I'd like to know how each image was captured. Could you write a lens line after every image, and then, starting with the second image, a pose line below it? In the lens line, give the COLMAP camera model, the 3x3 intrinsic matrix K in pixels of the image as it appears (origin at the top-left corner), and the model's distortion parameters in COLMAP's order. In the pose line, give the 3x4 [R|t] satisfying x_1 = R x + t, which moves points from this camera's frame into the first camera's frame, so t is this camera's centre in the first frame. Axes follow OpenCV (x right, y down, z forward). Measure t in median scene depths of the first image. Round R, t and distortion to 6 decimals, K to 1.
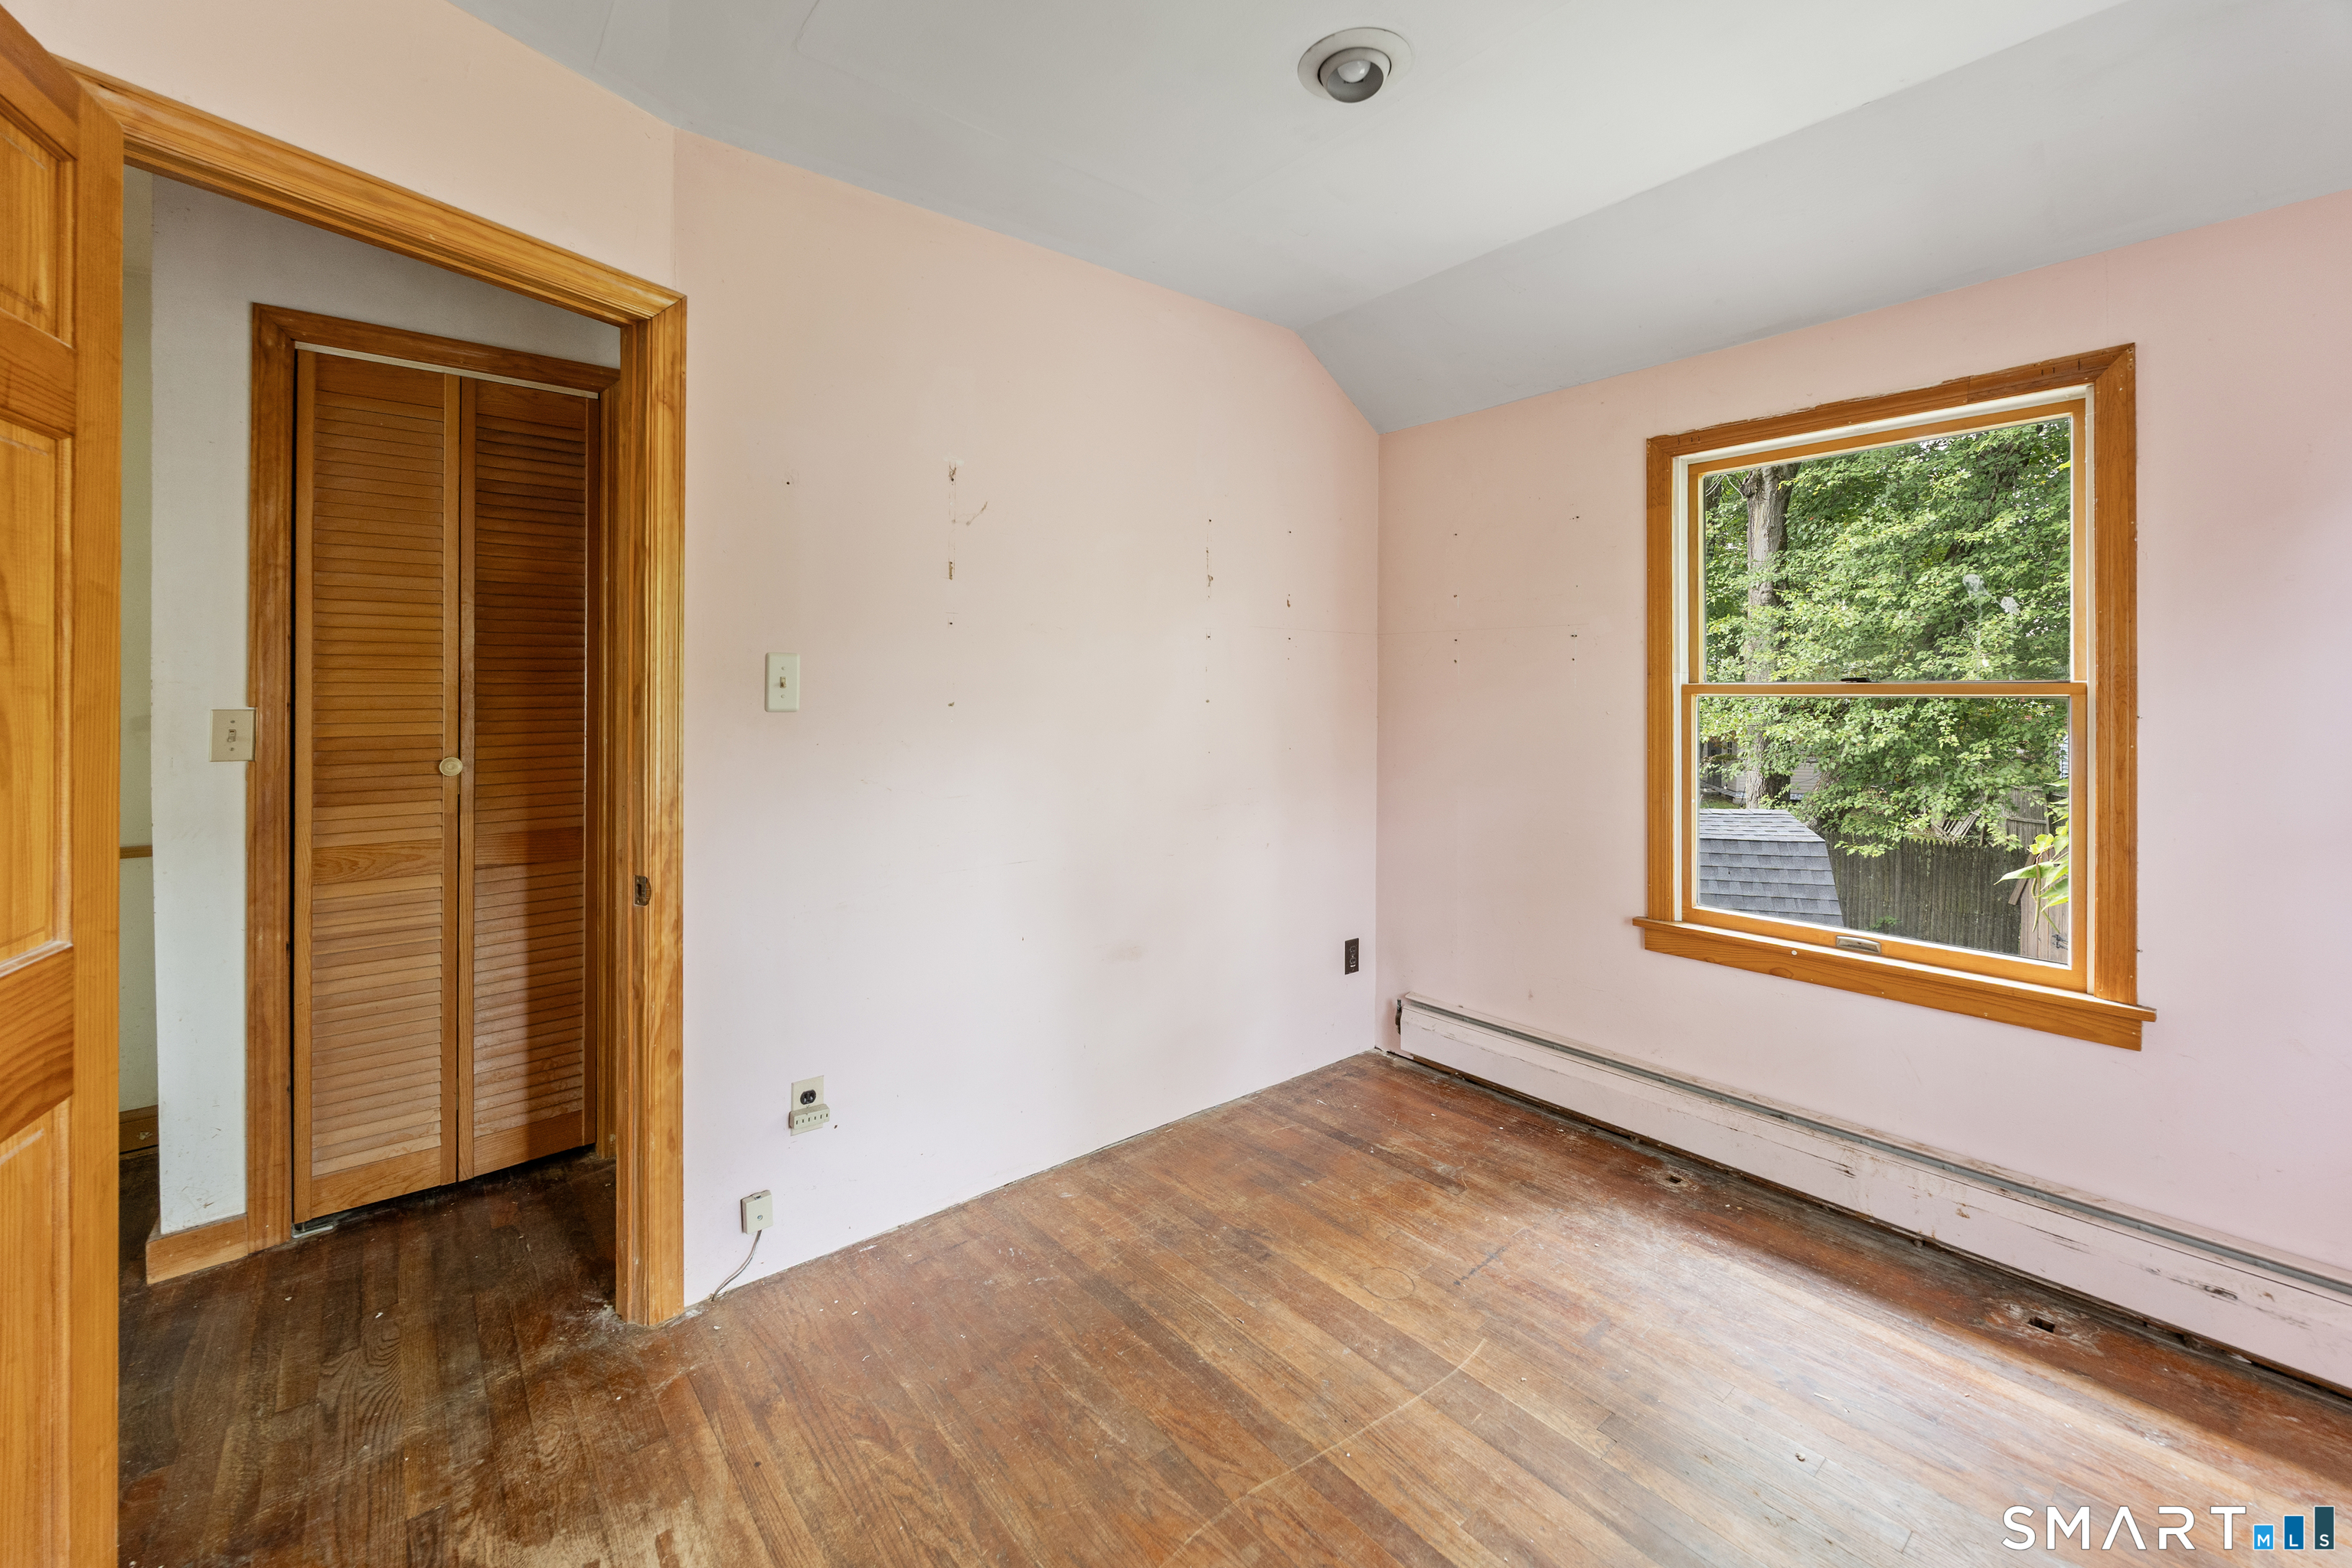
lens RADIAL K [[954.8, 0, 1167.1], [0, 954.8, 682.8], [0, 0, 1]] dist [-0.001573, -0.000252]
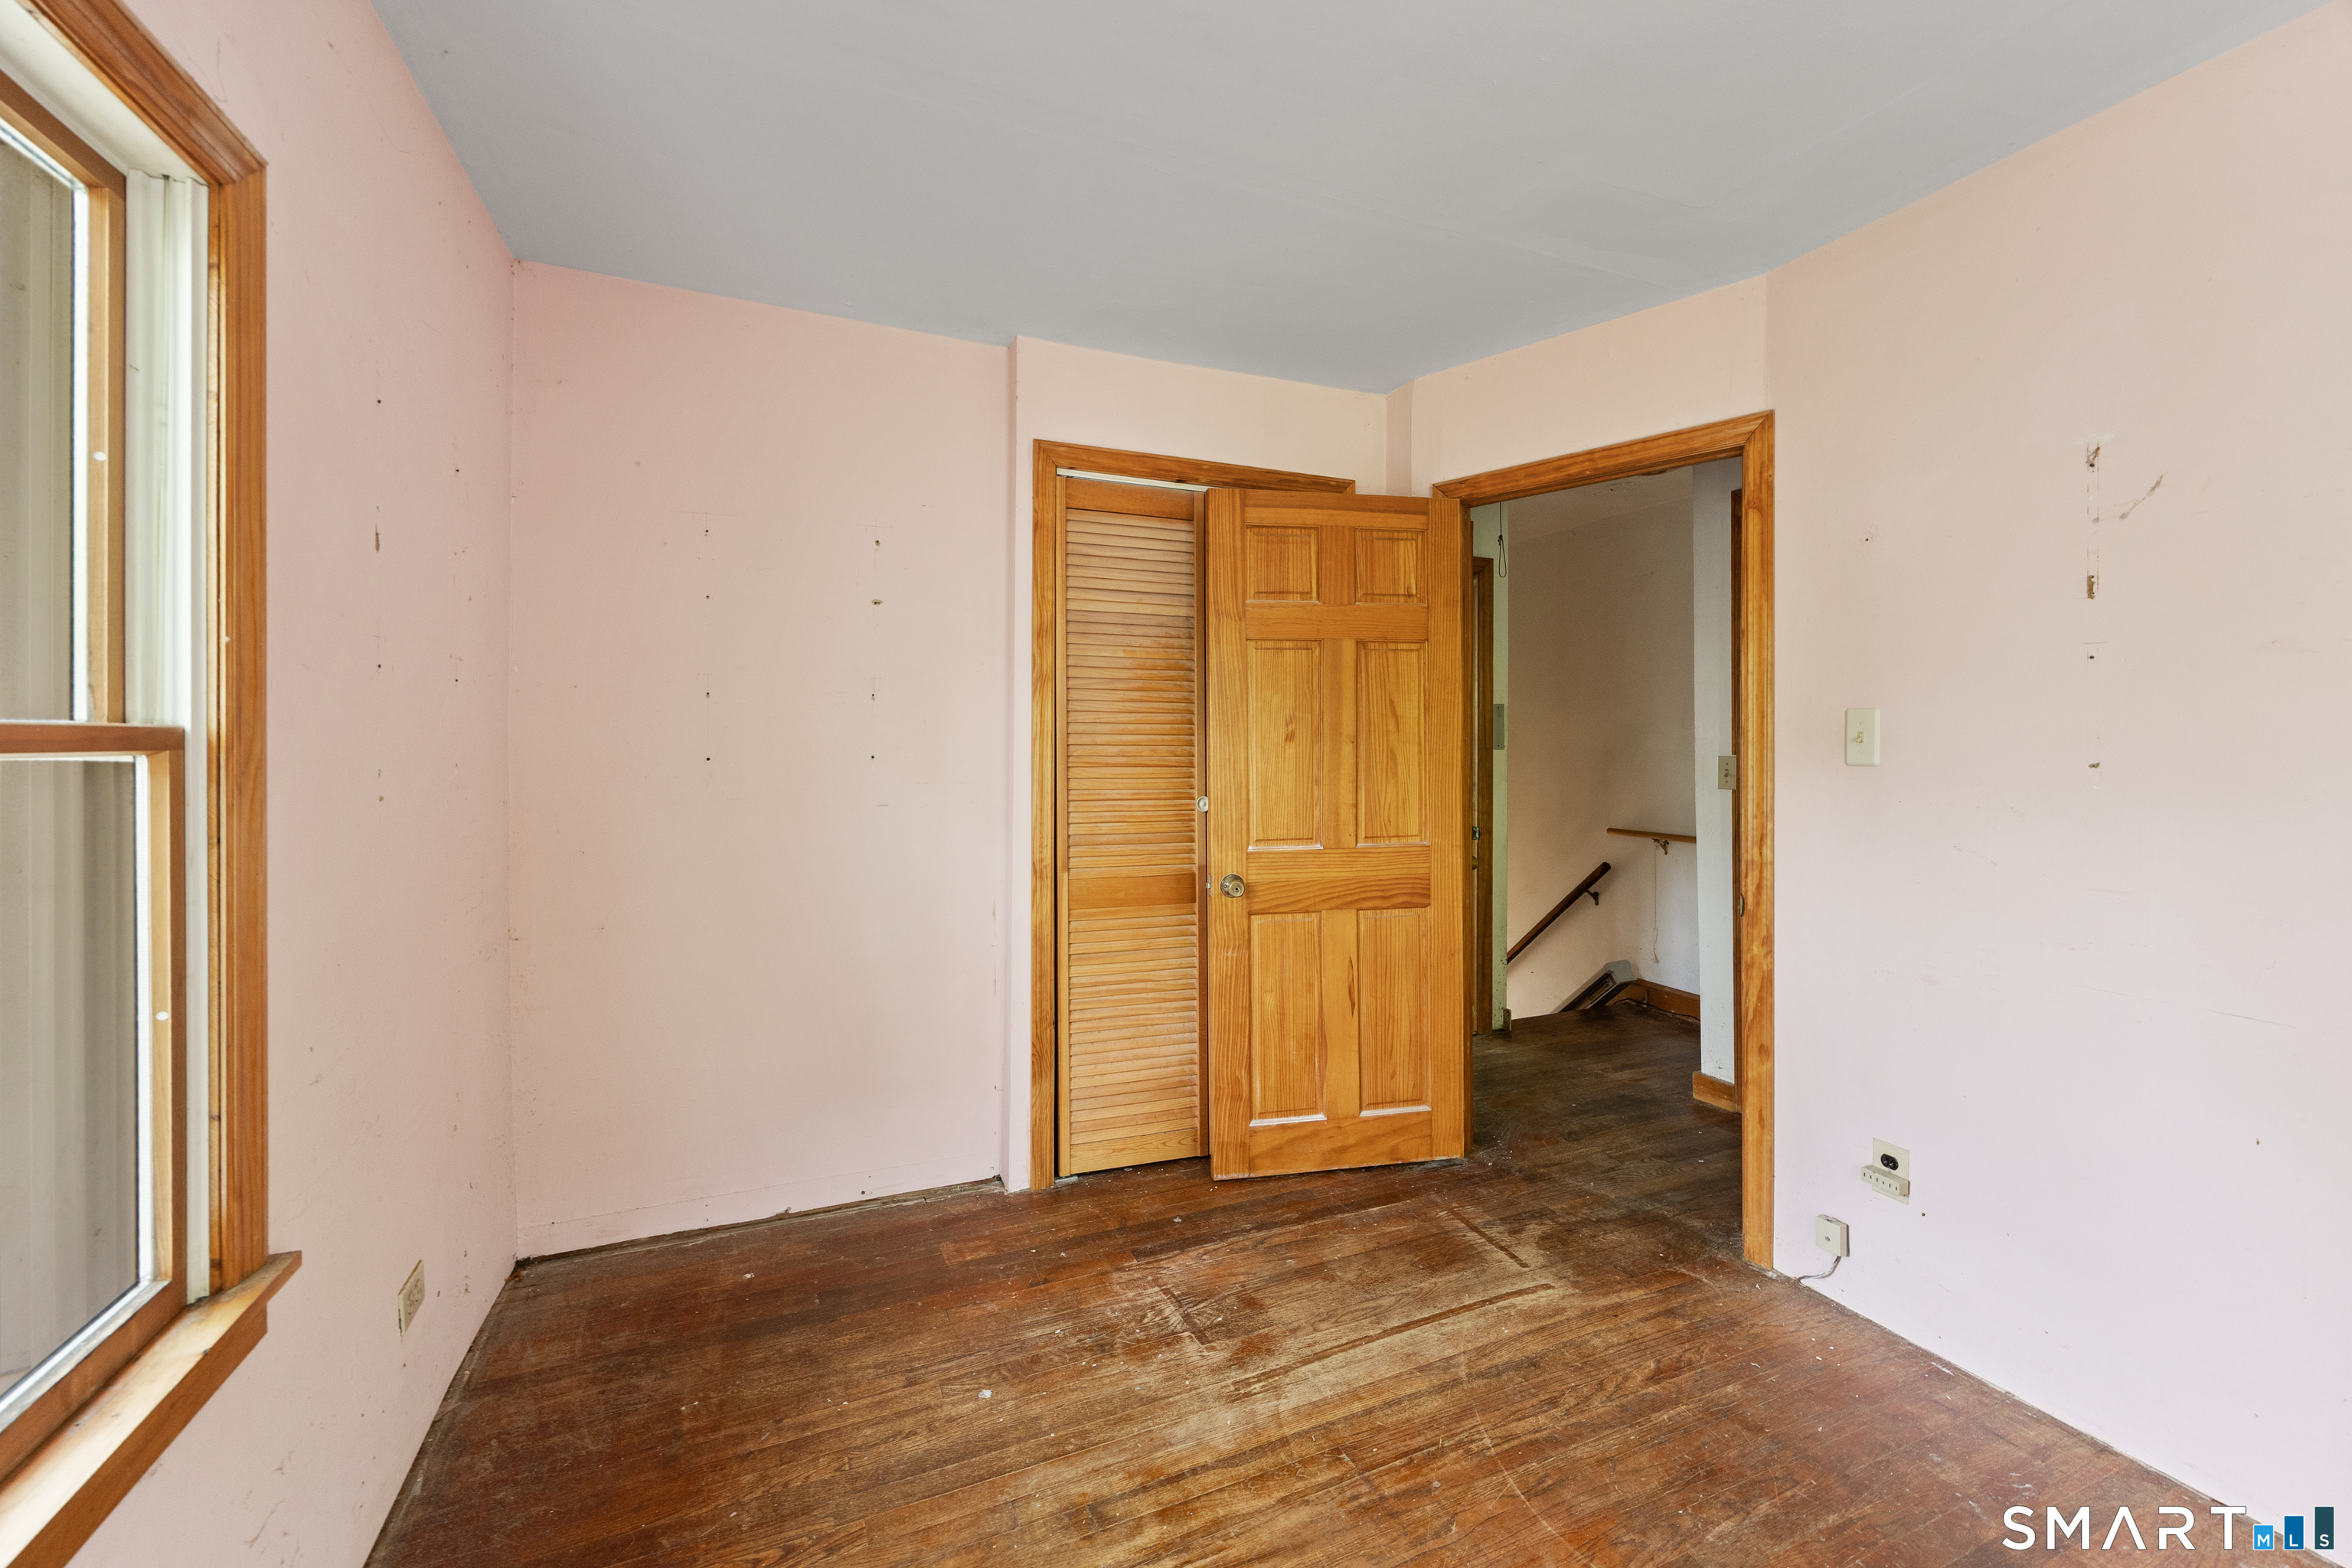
lens RADIAL K [[919.8, 0, 1163.6], [0, 919.8, 738.5], [0, 0, 1]] dist [0.001142, 0.000179]
pose [[-0.283316, -0.003135, -0.959022, 0.718725], [-0.000850, 0.999995, -0.003018, 0.004395], [0.959026, -0.000040, -0.283317, 0.539966]]
